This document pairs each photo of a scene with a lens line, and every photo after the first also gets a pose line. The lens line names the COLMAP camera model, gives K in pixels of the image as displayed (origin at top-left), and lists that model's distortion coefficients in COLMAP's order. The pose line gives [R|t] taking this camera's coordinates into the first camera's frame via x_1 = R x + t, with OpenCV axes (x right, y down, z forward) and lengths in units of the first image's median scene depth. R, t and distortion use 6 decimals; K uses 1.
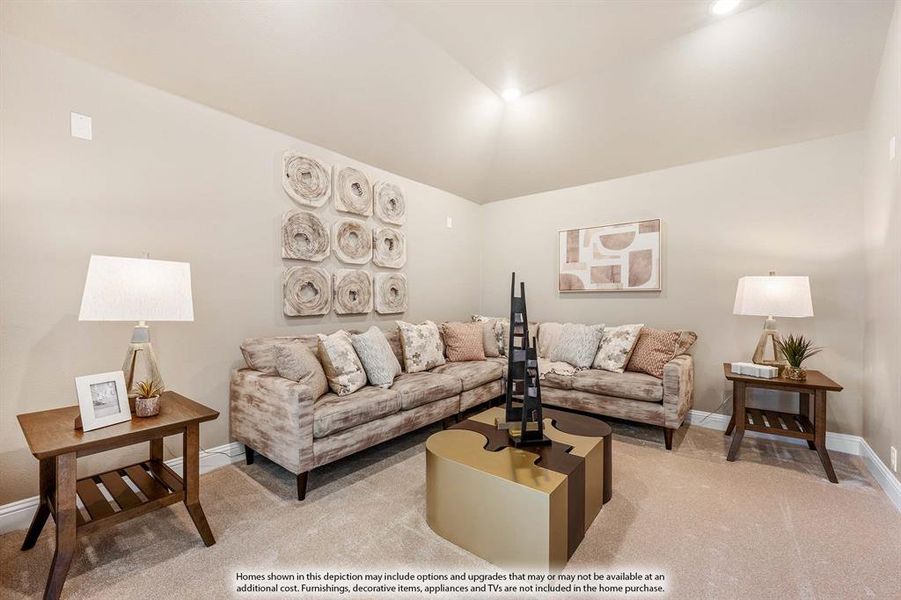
lens RADIAL K [[368.0, 0, 450.5], [0, 368.0, 300.0], [0, 0, 1]] dist [0.002729, 0.000058]
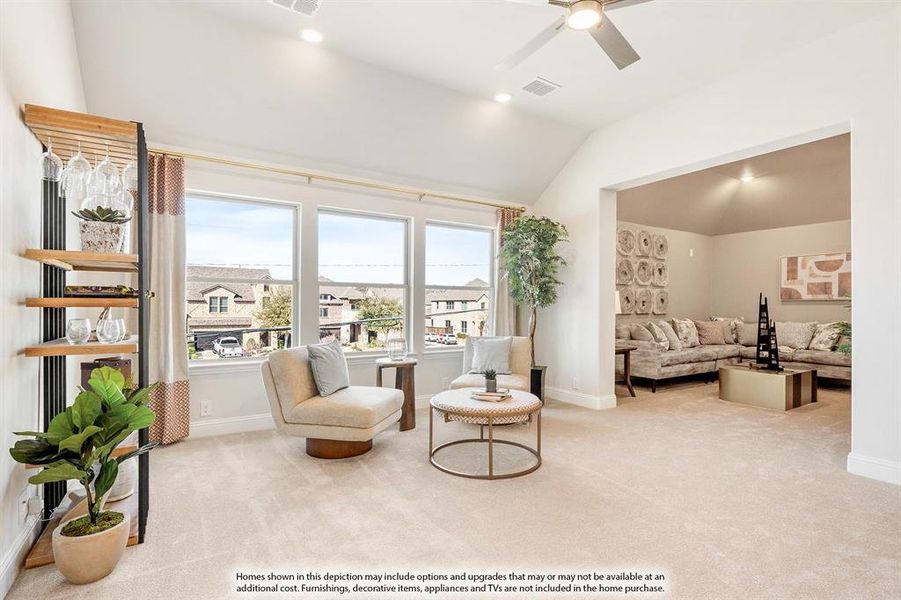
lens RADIAL K [[446.9, 0, 452.4], [0, 446.9, 304.3], [0, 0, 1]] dist [-0.000971, -0.000186]
pose [[0.949096, 0.000486, -0.314986, -0.467754], [-0.001982, 0.999988, -0.004429, 0.003410], [0.314980, 0.004828, 0.949086, -1.325898]]
